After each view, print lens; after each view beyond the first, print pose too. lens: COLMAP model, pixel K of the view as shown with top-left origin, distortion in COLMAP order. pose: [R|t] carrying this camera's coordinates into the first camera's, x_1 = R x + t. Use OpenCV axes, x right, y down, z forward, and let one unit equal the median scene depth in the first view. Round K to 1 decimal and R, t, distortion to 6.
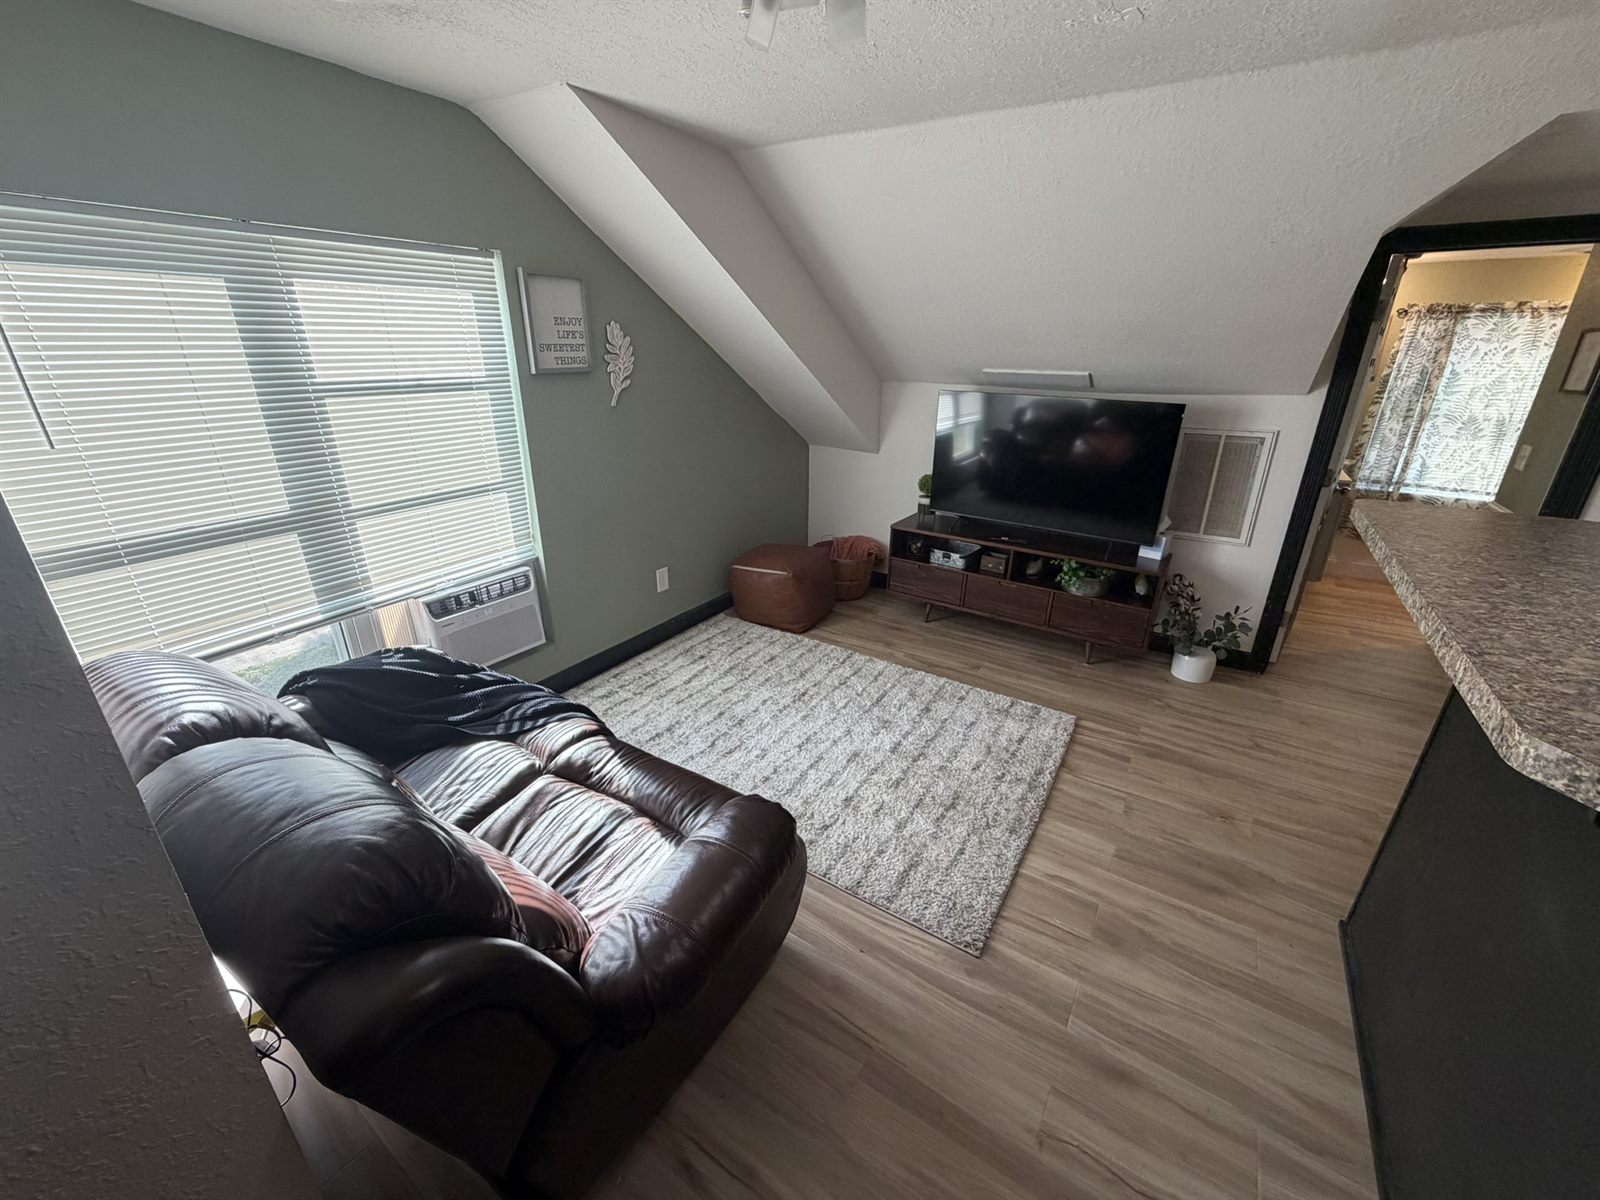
lens RADIAL K [[646.6, 0, 800.0], [0, 646.6, 600.0], [0, 0, 1]] dist [-0.000007, -0.000156]
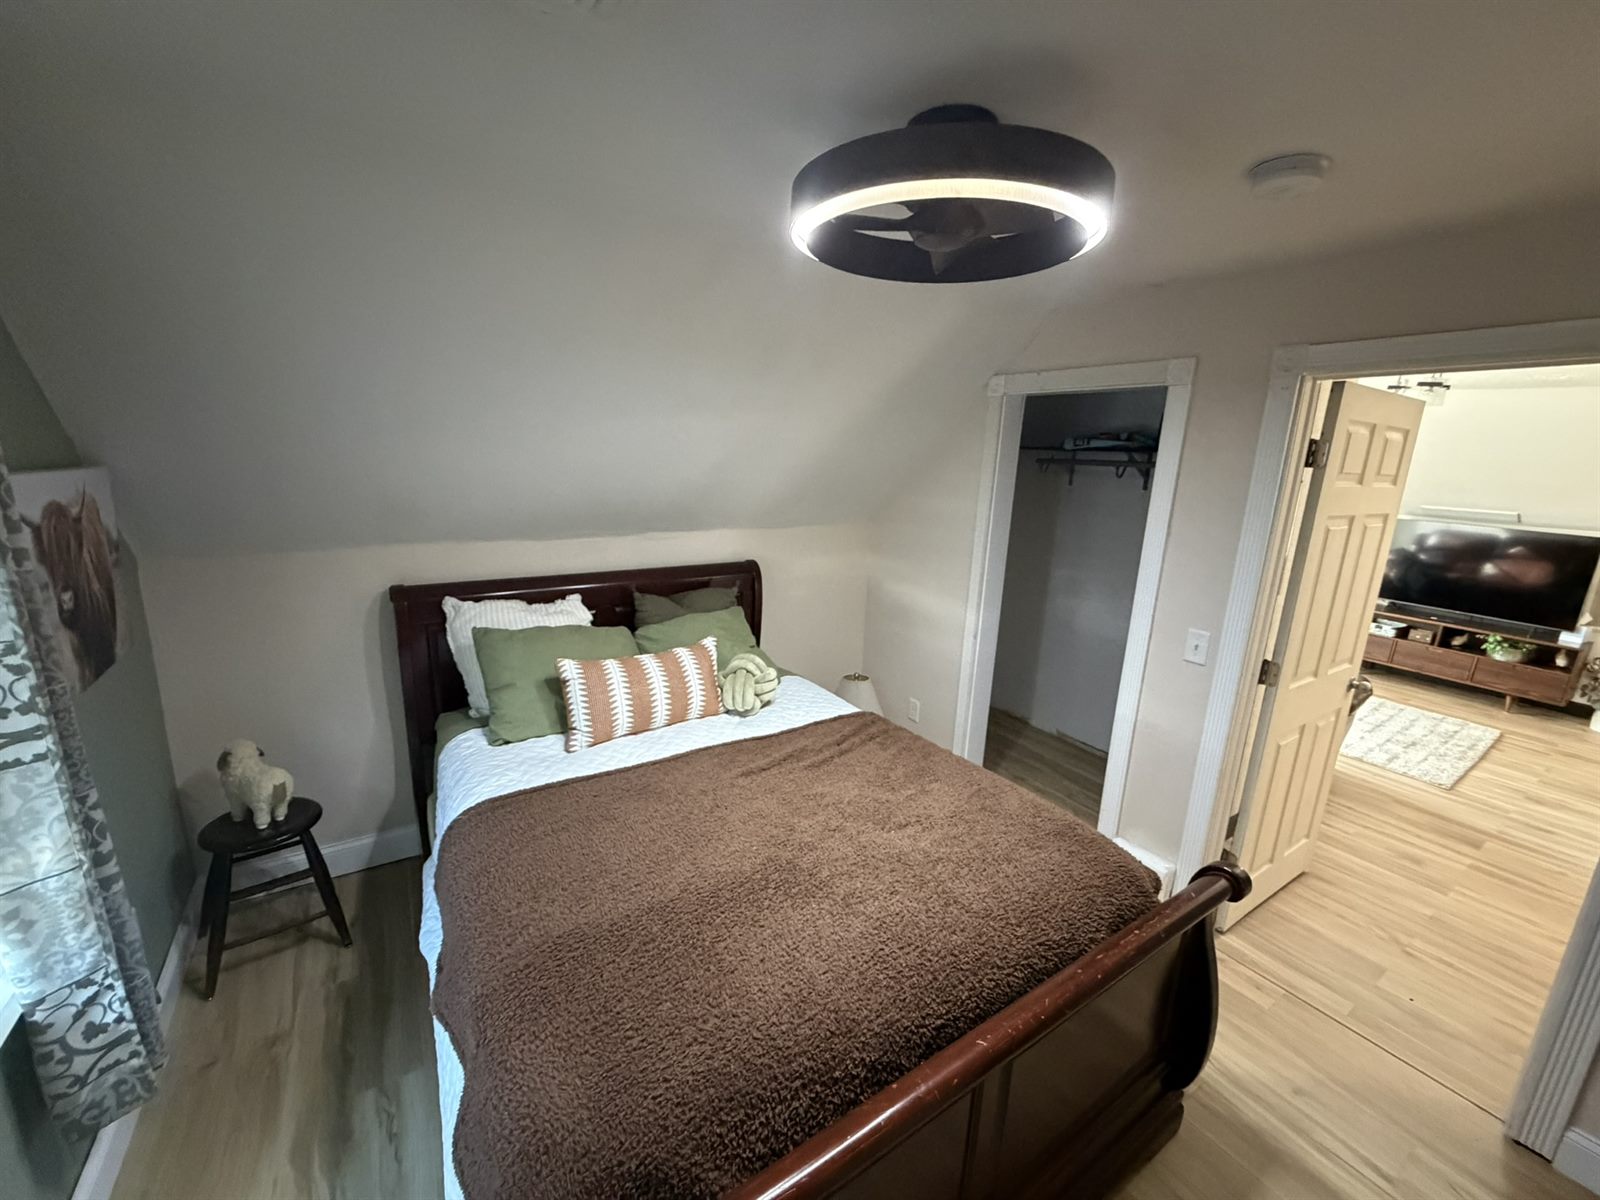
lens RADIAL K [[646.6, 0, 800.0], [0, 646.6, 600.0], [0, 0, 1]] dist [-0.000007, -0.000156]
pose [[0.919594, 0.113403, -0.376147, -0.606251], [-0.170171, 0.977933, -0.121197, 0.383432], [0.354102, 0.175461, 0.918599, -1.134452]]
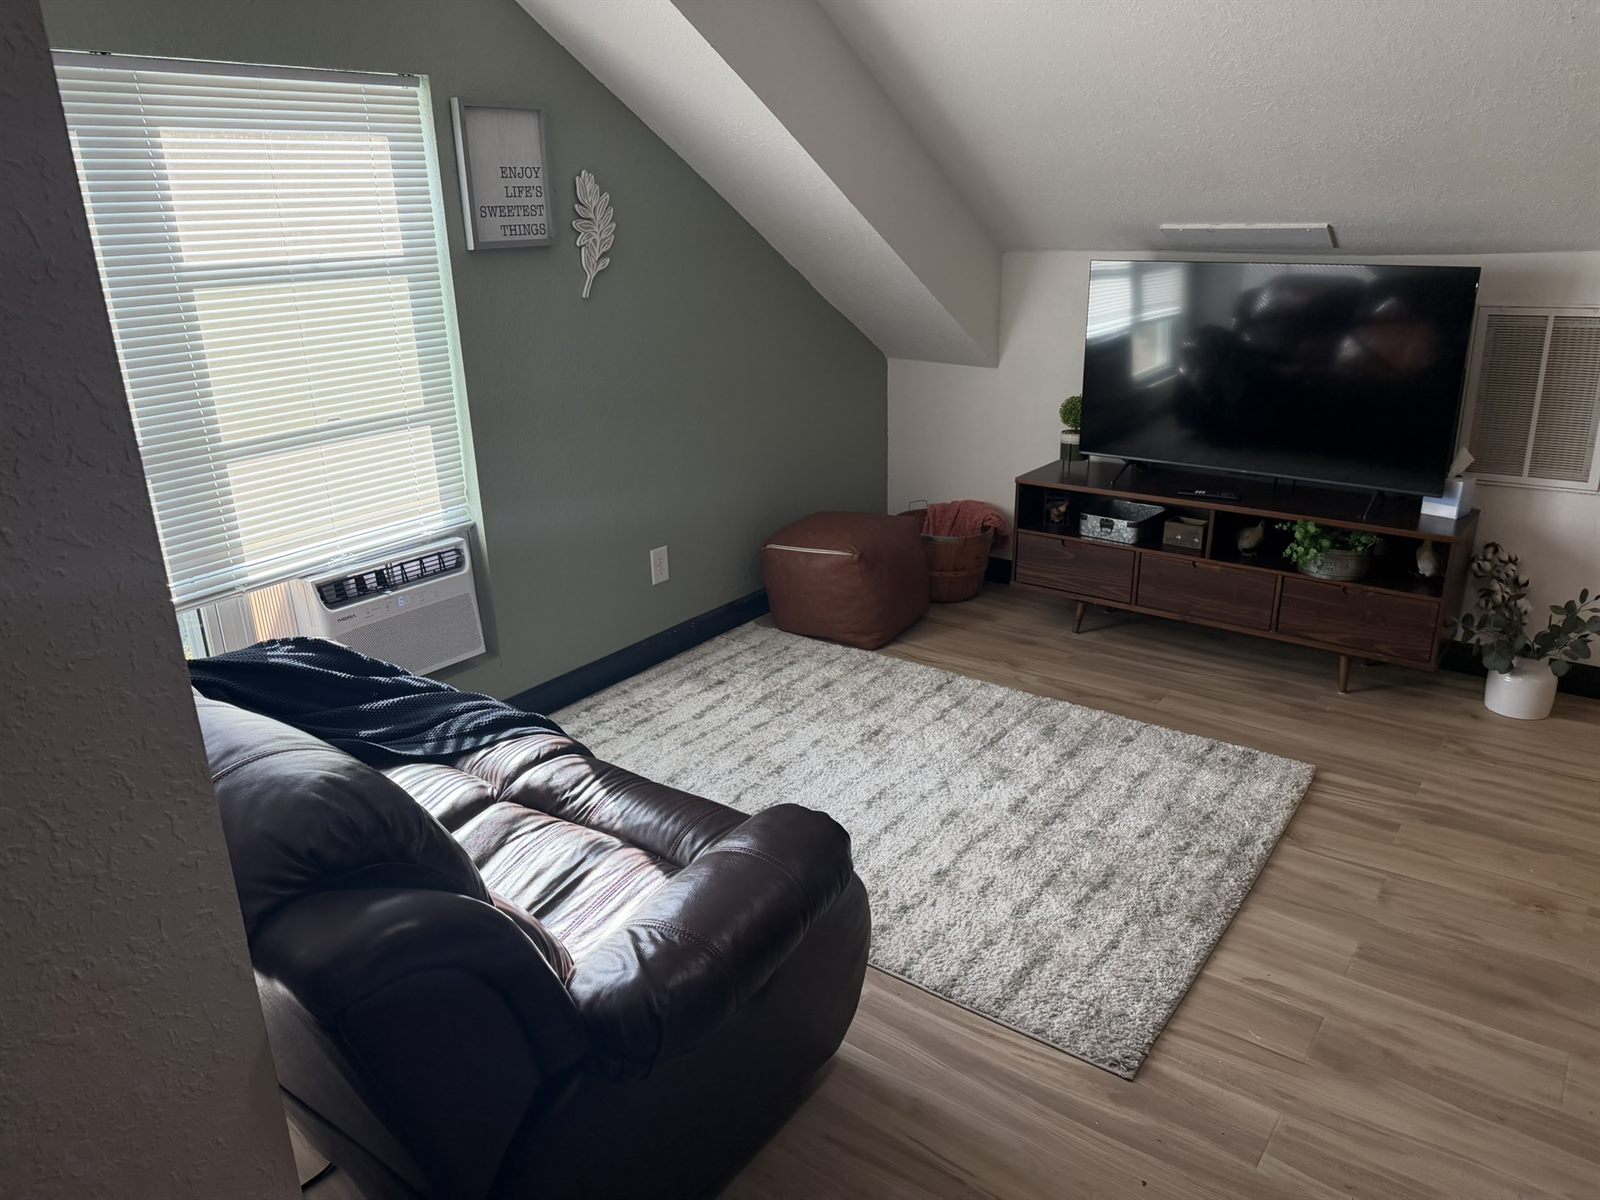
lens RADIAL K [[1127.7, 0, 822.4], [0, 1127.7, 596.1], [0, 0, 1]] dist [0.123032, -0.196608]
pose [[0.998148, -0.014544, -0.059076, 0.023206], [0.011864, 0.998896, -0.045453, 0.068890], [0.059672, 0.044668, 0.997218, -0.155528]]
